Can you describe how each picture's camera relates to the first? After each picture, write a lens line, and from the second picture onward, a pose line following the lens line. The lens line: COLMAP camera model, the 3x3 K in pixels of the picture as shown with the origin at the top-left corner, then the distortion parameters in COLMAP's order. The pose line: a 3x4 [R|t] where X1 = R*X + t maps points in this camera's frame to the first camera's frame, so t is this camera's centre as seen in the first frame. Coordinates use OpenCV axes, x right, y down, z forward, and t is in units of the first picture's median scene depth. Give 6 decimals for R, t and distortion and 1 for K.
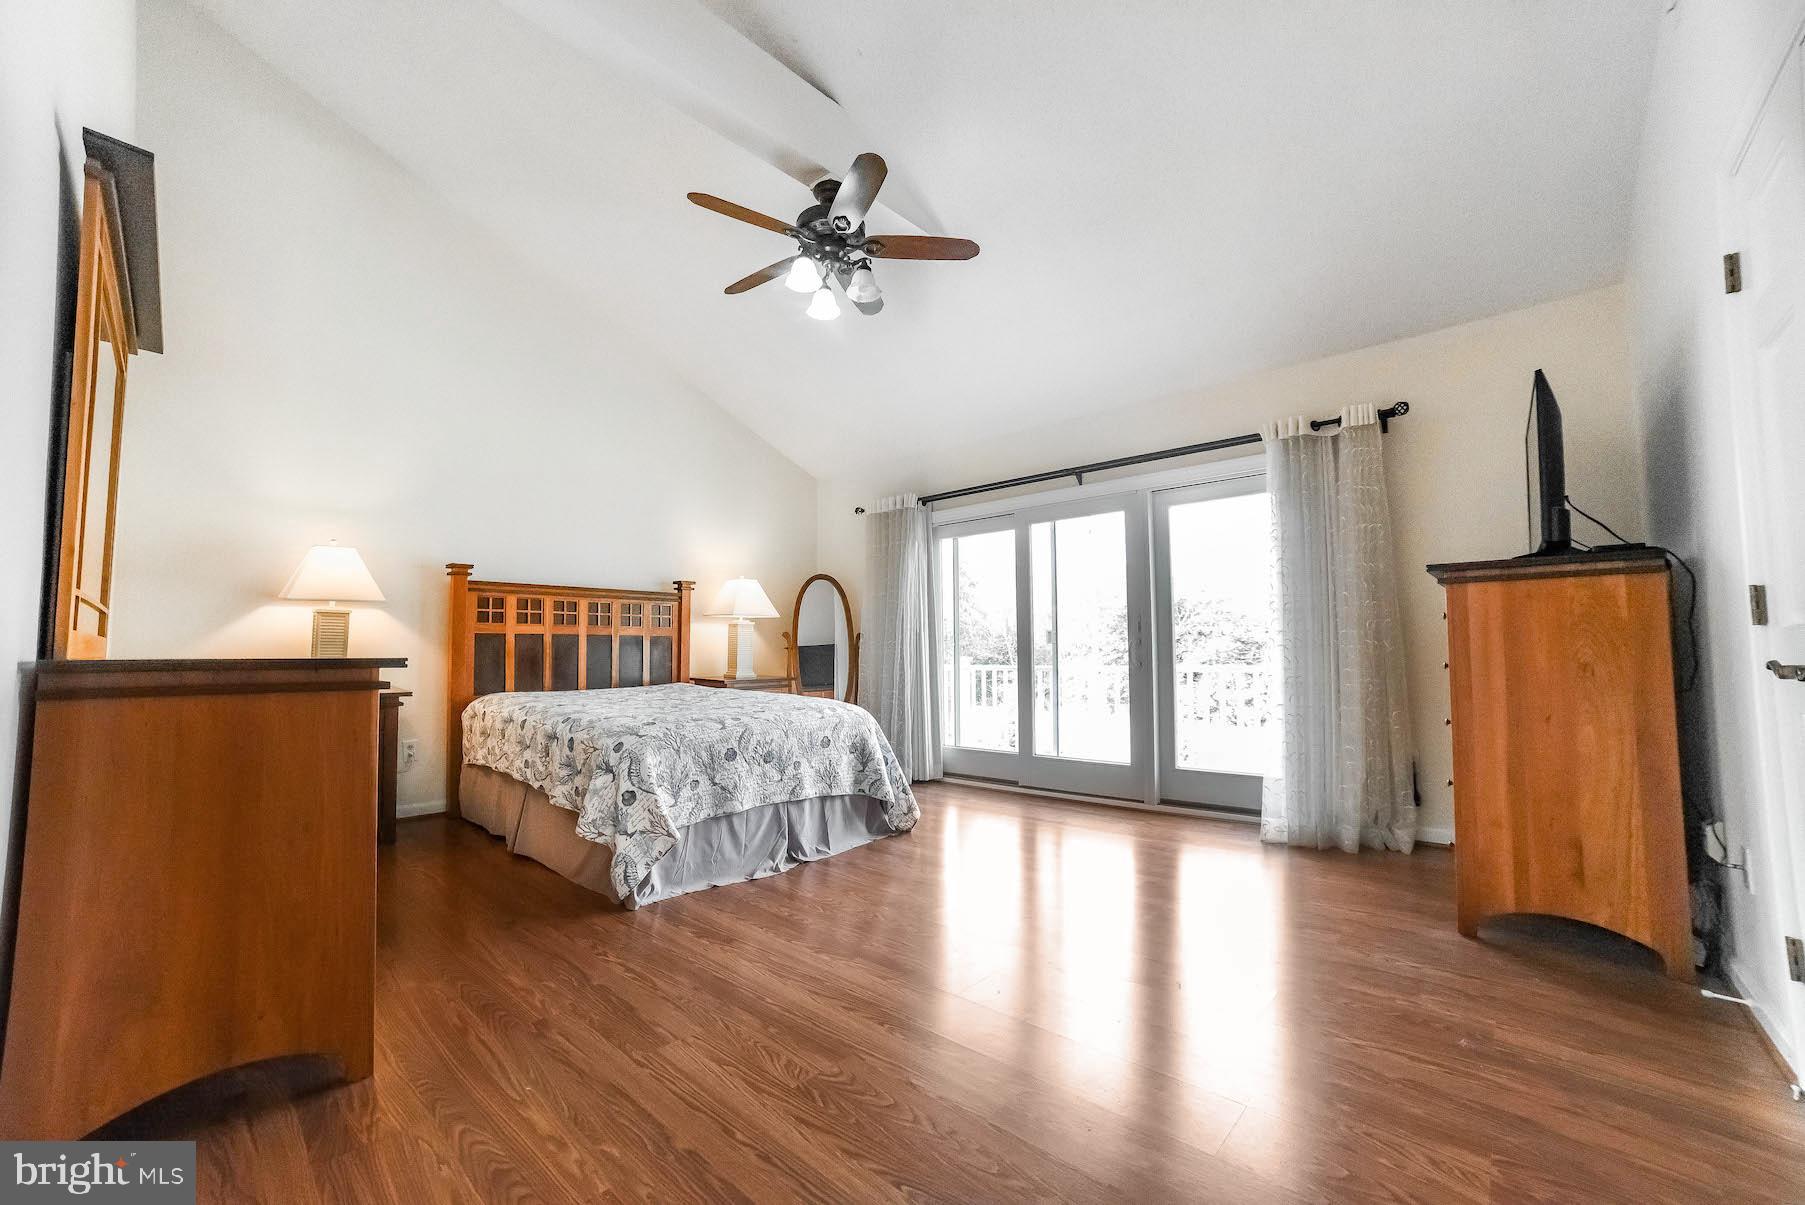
lens RADIAL K [[717.3, 0, 897.1], [0, 717.3, 612.7], [0, 0, 1]] dist [-0.082957, 0.033573]
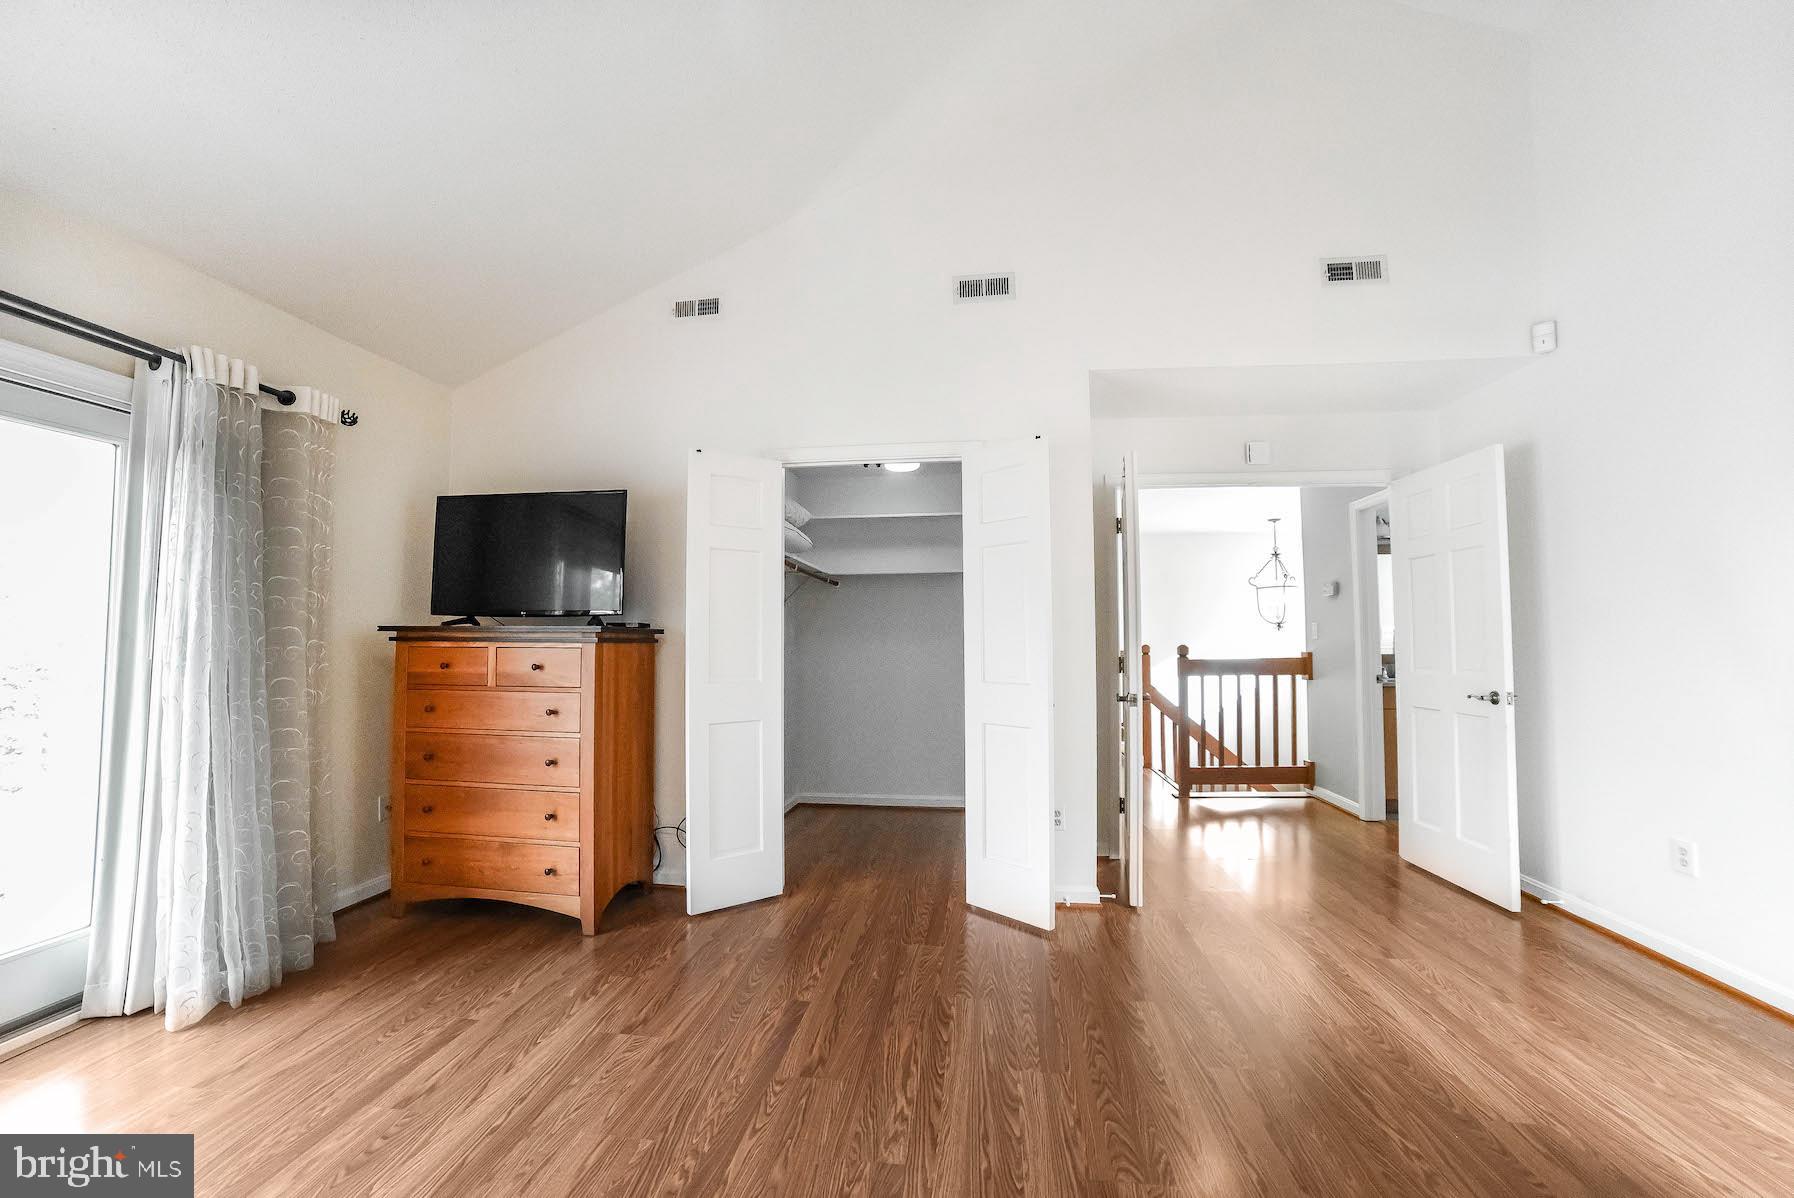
lens RADIAL K [[712.9, 0, 891.6], [0, 712.9, 609.2], [0, 0, 1]] dist [-0.082957, 0.033573]
pose [[-0.566847, 0.044152, 0.822639, -0.533667], [-0.045482, 0.995363, -0.084762, -0.021368], [-0.822566, -0.085462, -0.562211, 1.381022]]
